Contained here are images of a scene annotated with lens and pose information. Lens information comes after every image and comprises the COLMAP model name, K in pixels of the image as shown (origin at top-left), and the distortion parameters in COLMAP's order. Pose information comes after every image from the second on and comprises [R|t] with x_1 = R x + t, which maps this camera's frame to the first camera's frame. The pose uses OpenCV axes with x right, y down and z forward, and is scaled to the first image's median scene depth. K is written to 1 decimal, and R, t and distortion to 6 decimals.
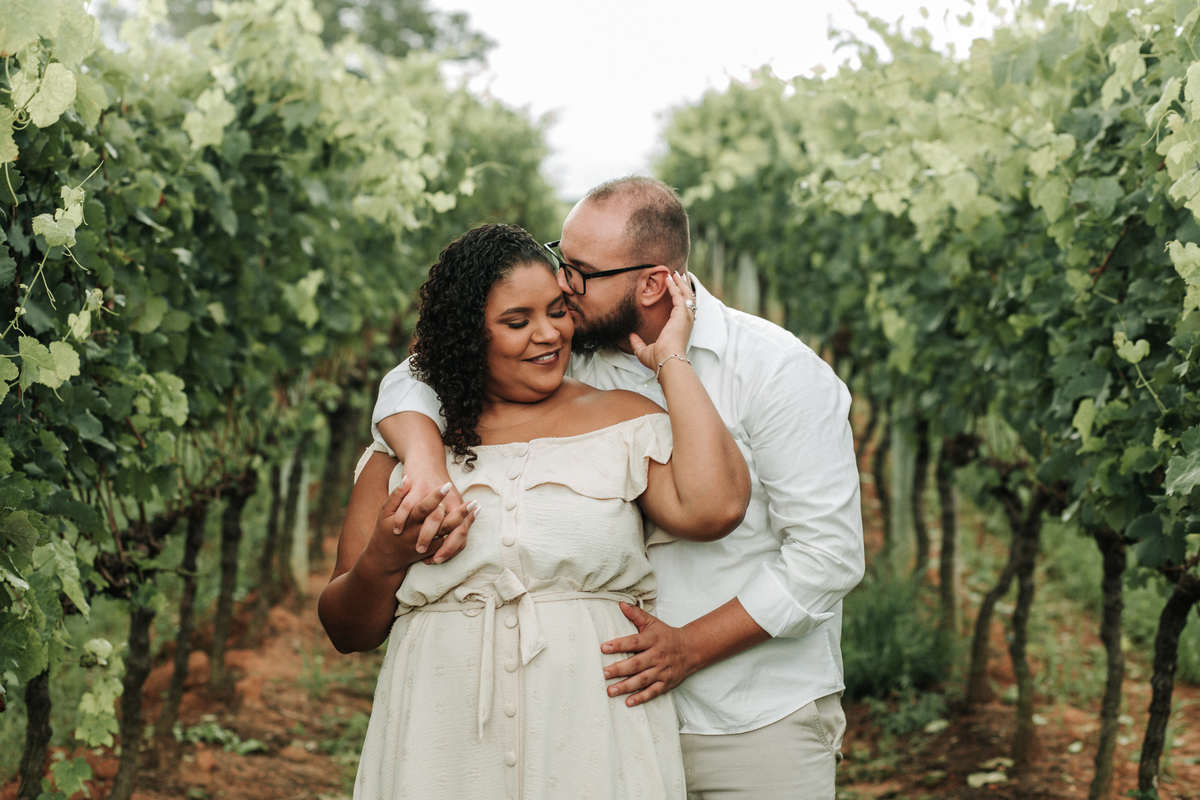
lens RADIAL K [[3007.4, 0, 600.0], [0, 3007.4, 400.0], [0, 0, 1]] dist [0.067794, -0.021735]
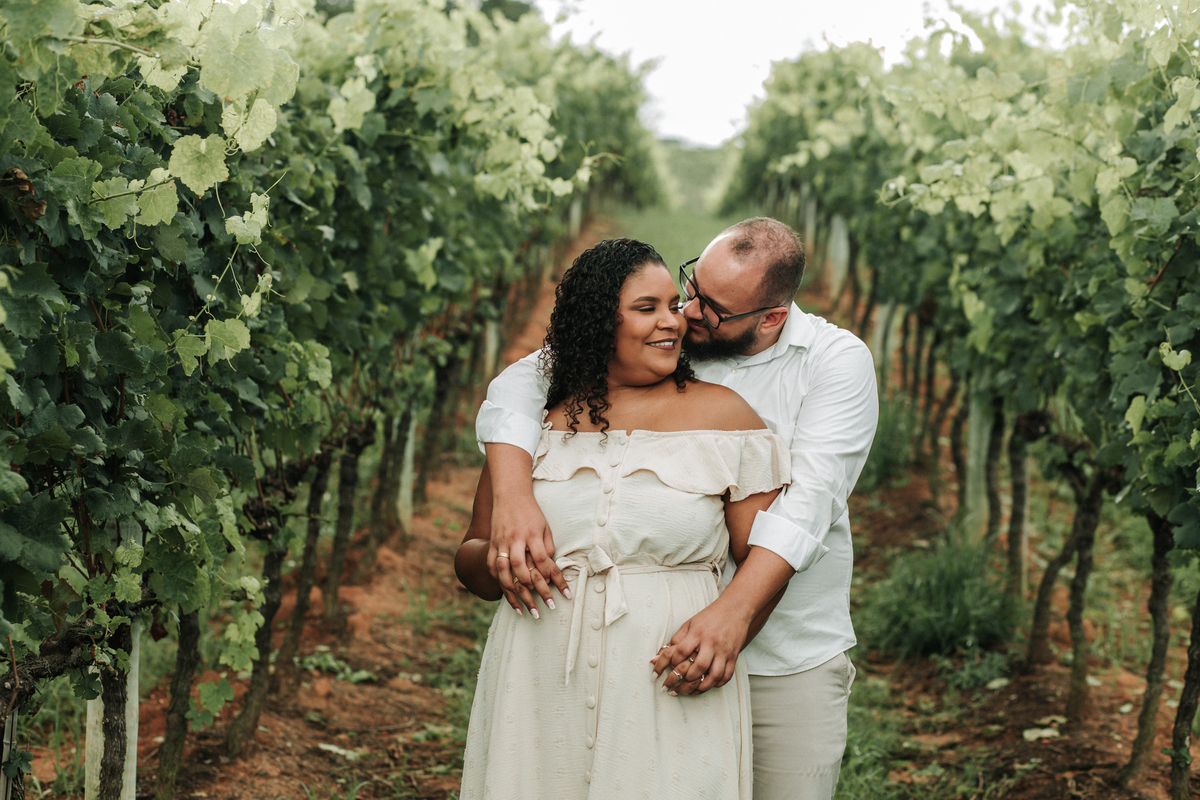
lens RADIAL K [[3046.9, 0, 600.0], [0, 3046.9, 400.0], [0, 0, 1]] dist [0.059660, 0.023213]
pose [[0.998901, 0.038216, -0.027142, -0.004696], [-0.037651, 0.999069, 0.021039, -0.011641], [0.027921, -0.019994, 0.999410, -0.100707]]
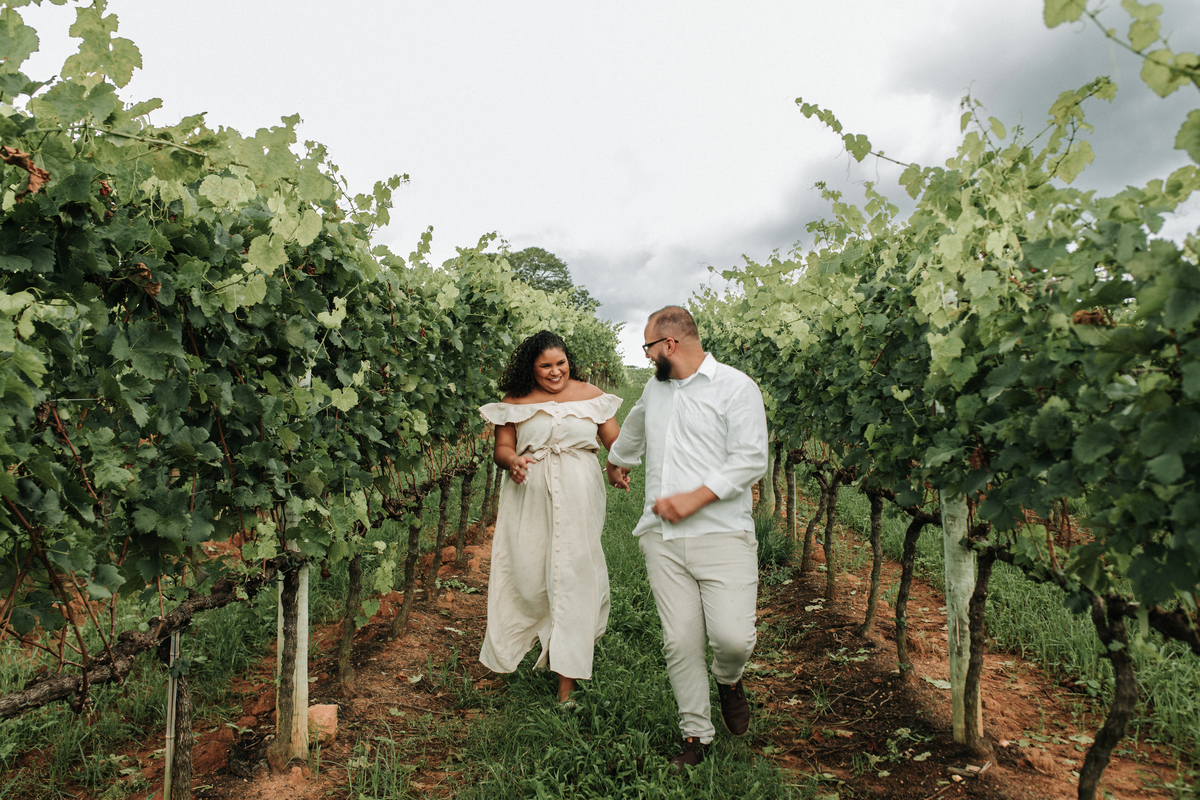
lens RADIAL K [[1178.6, 0, 600.0], [0, 1178.6, 400.0], [0, 0, 1]] dist [0.011804, -0.008515]
pose [[0.999440, 0.000597, -0.033458, 0.005165], [-0.001900, 0.999240, -0.038933, 0.011619], [0.033409, 0.038974, 0.998682, 0.158764]]
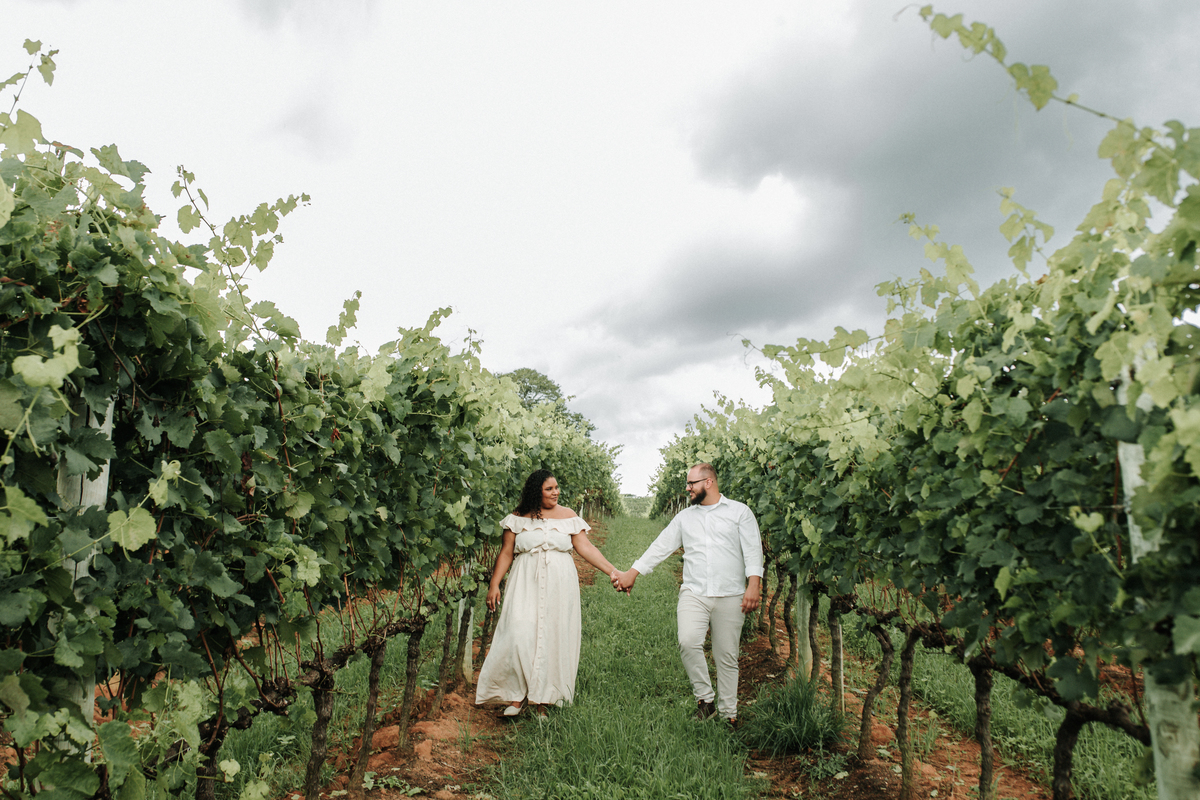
lens RADIAL K [[1236.7, 0, 608.5], [0, 1236.7, 413.2], [0, 0, 1]] dist [0.009005, 0.000415]
pose [[0.999737, -0.002388, -0.022803, 0.001615], [-0.000675, 0.991065, -0.133377, 0.004165], [0.022918, 0.133357, 0.990803, 0.352845]]
